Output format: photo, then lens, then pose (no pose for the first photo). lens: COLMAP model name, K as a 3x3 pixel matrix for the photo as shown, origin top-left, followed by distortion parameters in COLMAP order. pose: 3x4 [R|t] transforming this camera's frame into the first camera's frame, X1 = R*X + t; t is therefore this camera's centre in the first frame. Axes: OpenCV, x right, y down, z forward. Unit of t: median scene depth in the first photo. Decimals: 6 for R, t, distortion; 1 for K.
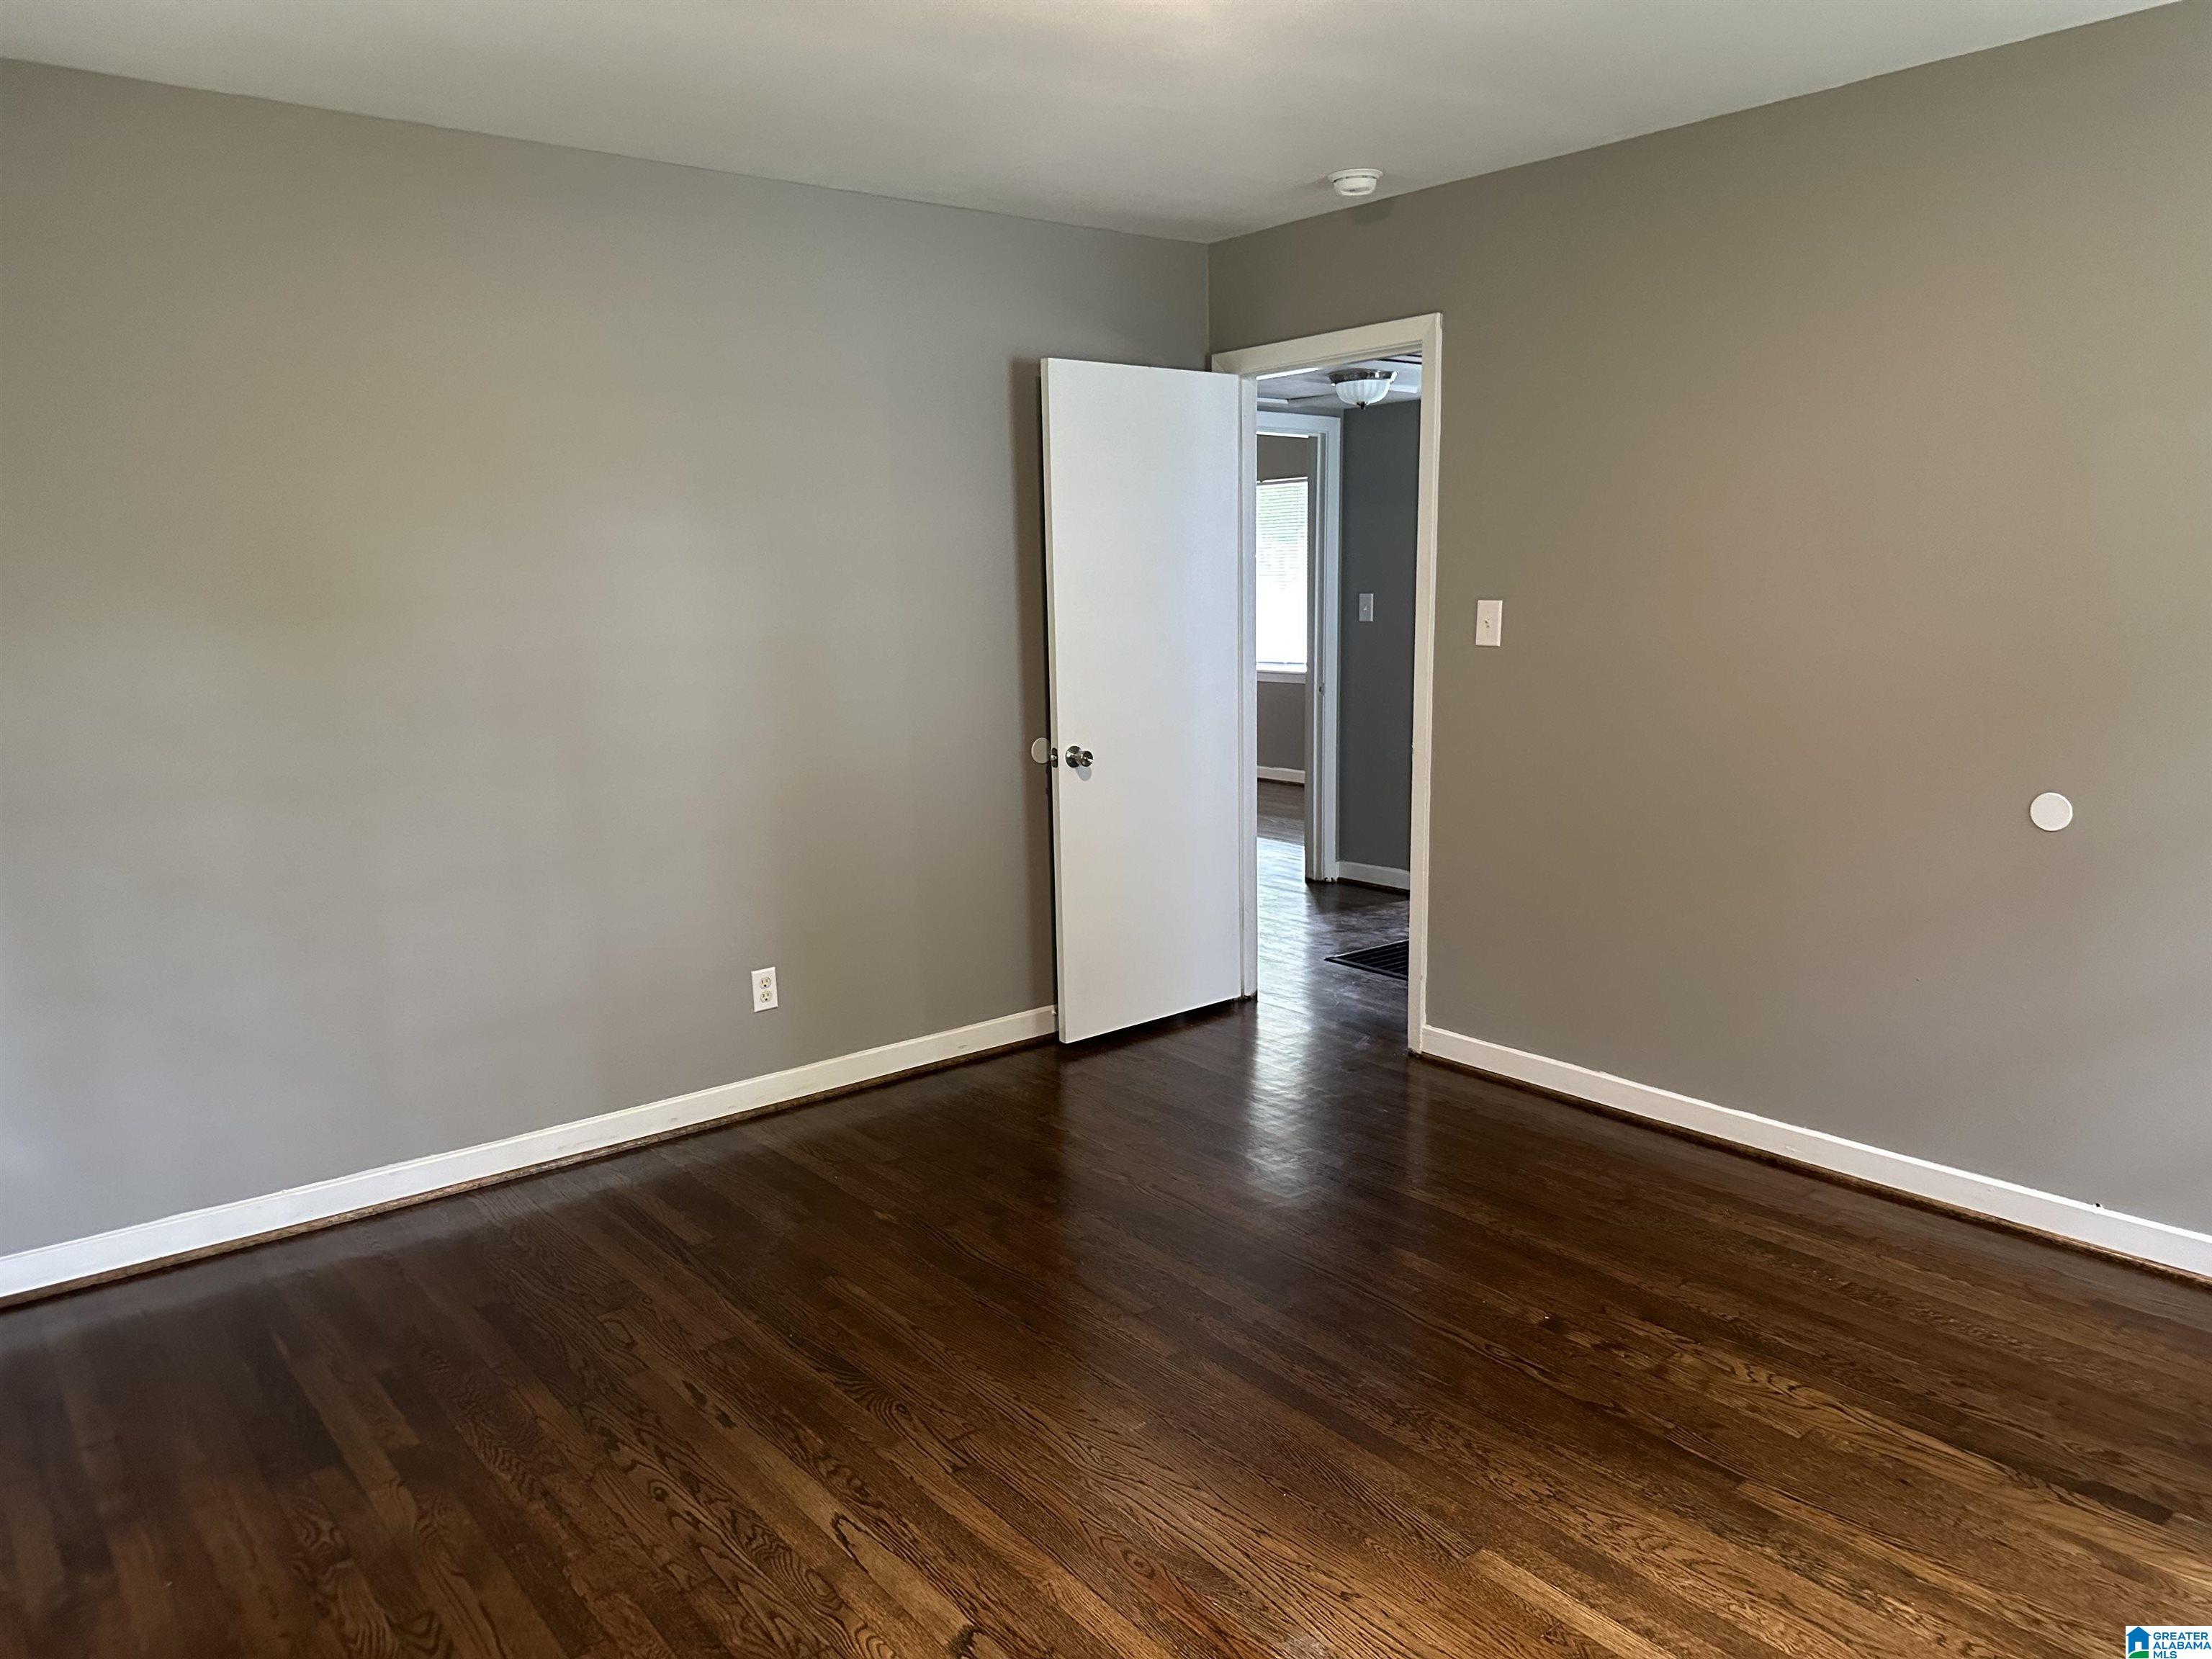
lens RADIAL K [[1553.9, 0, 1106.0], [0, 1553.9, 829.5], [0, 0, 1]] dist [0.032017, -0.005641]
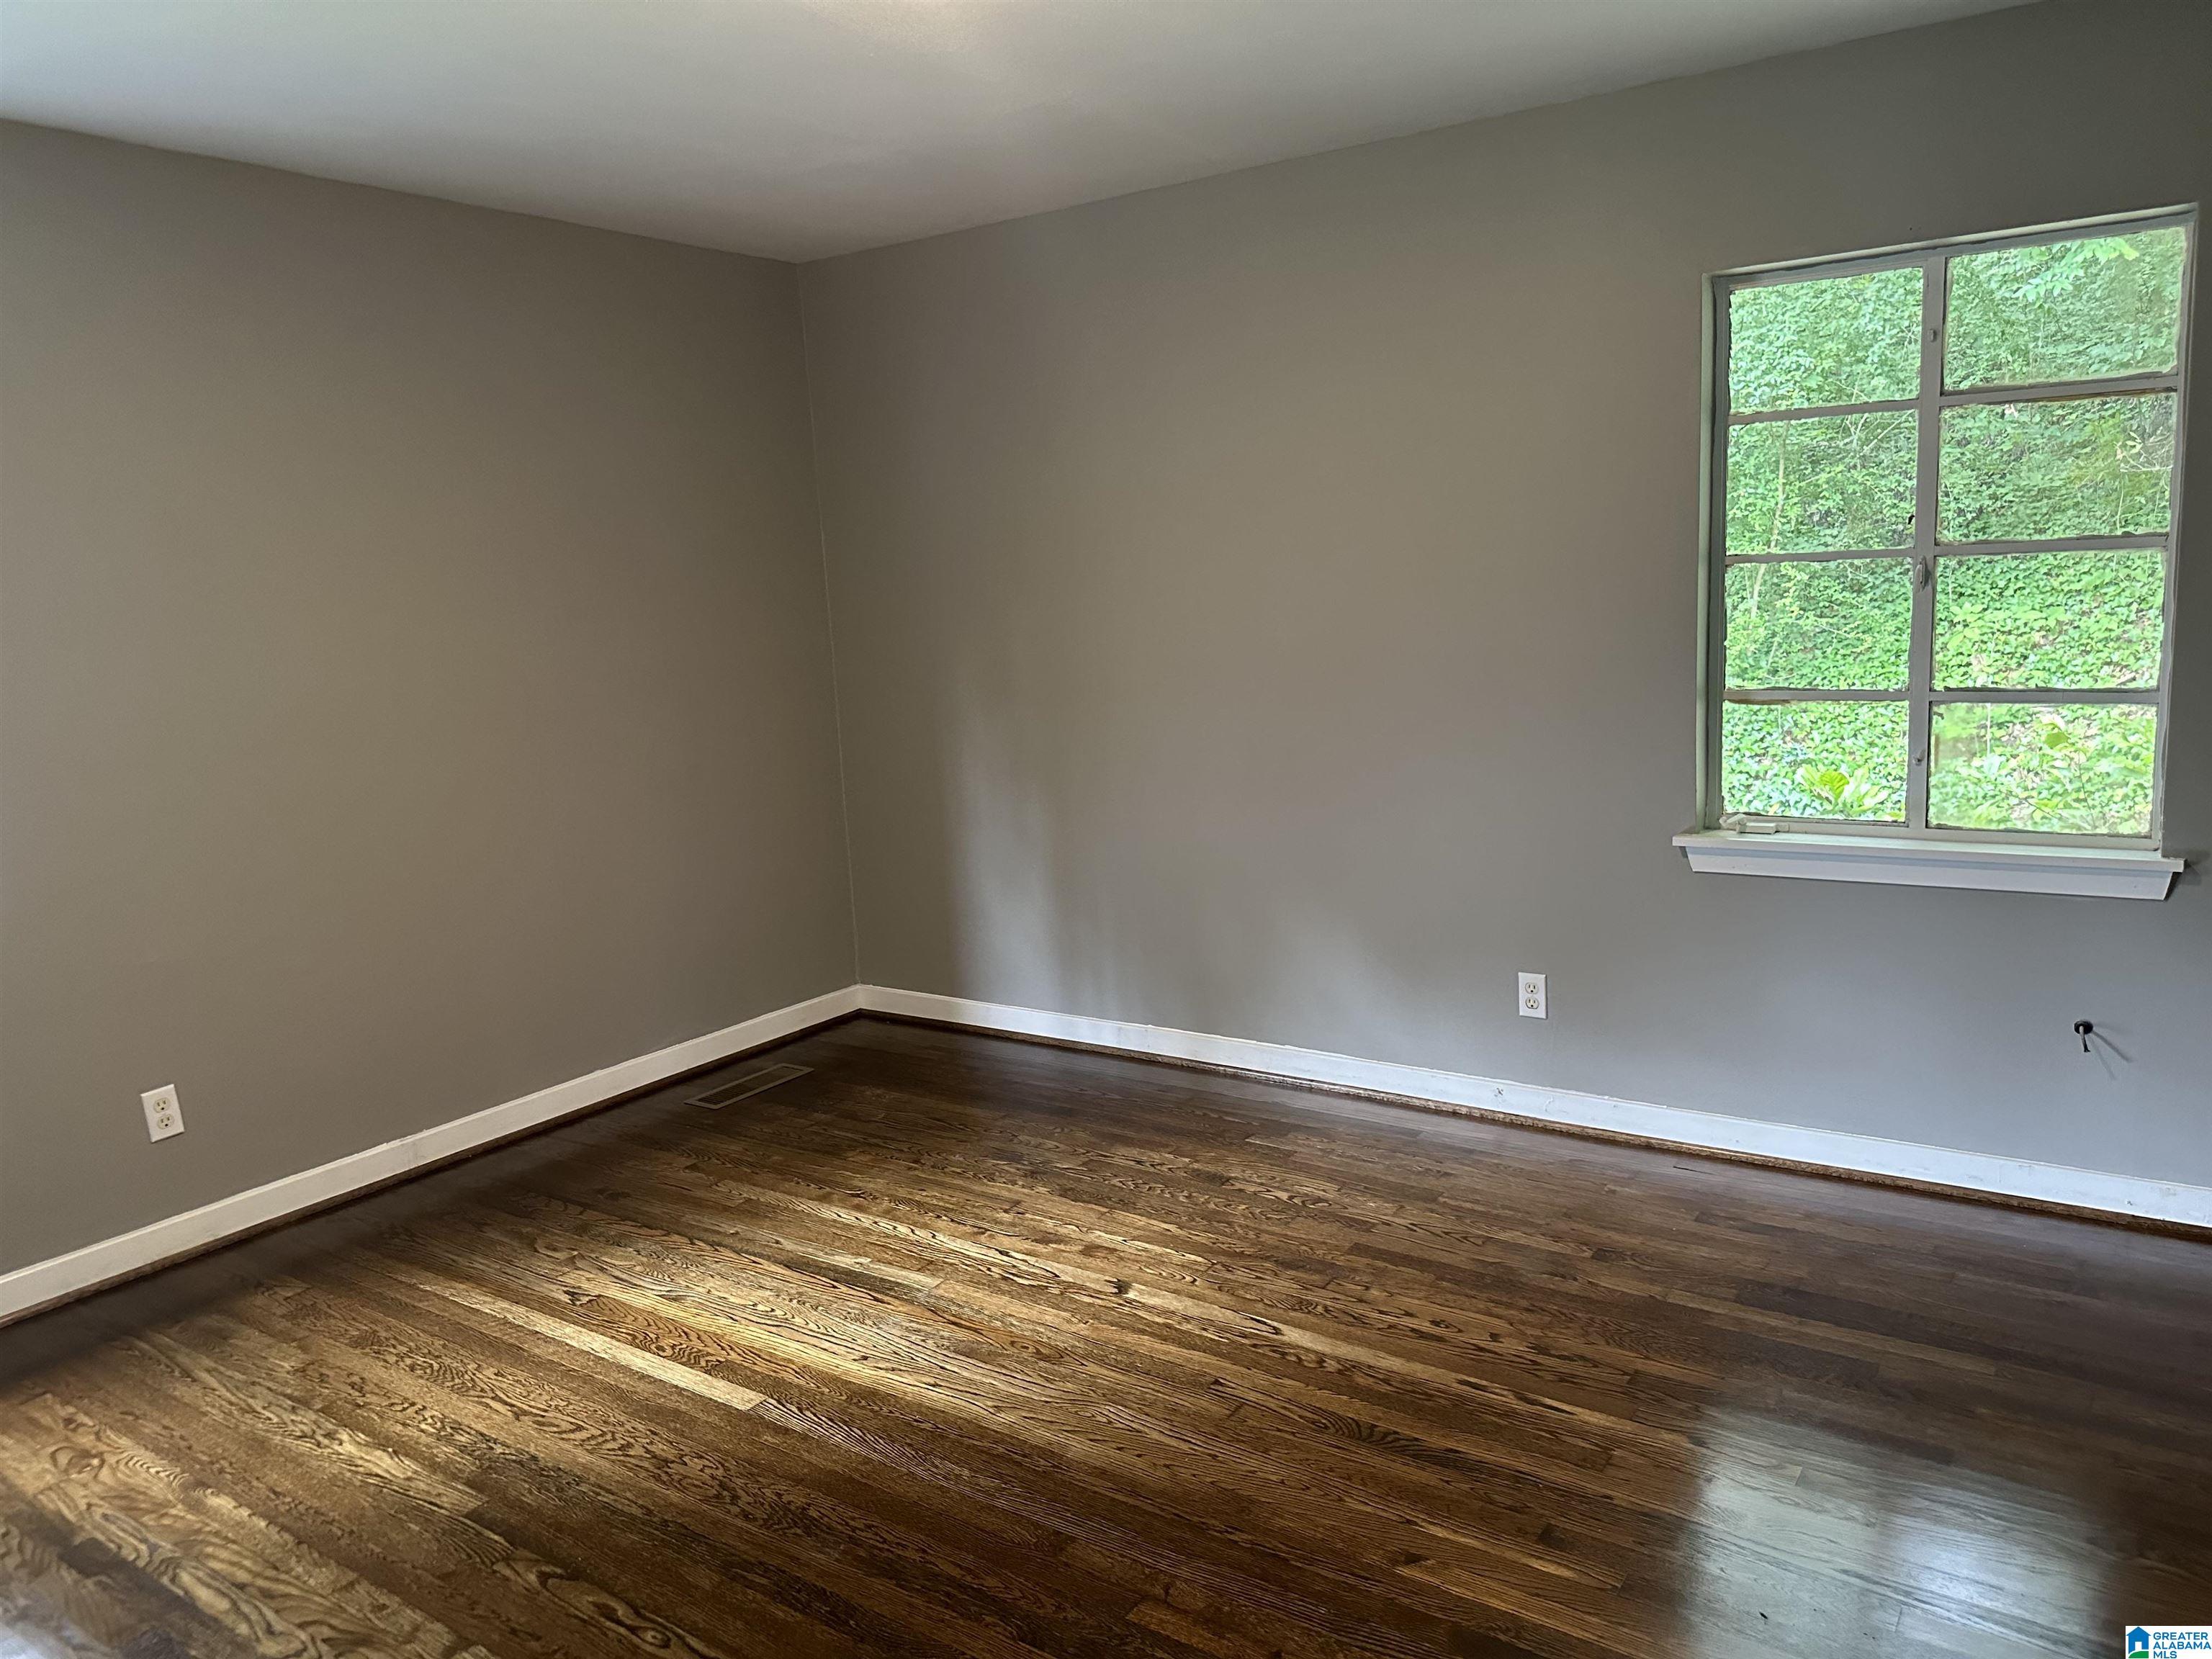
lens RADIAL K [[1553.9, 0, 1106.0], [0, 1553.9, 829.5], [0, 0, 1]] dist [0.032017, -0.005641]
pose [[-0.955078, 0.110555, -0.274962, 0.244194], [0.016935, 0.946656, 0.321802, -0.321264], [0.295871, 0.302689, -0.906002, 1.911100]]
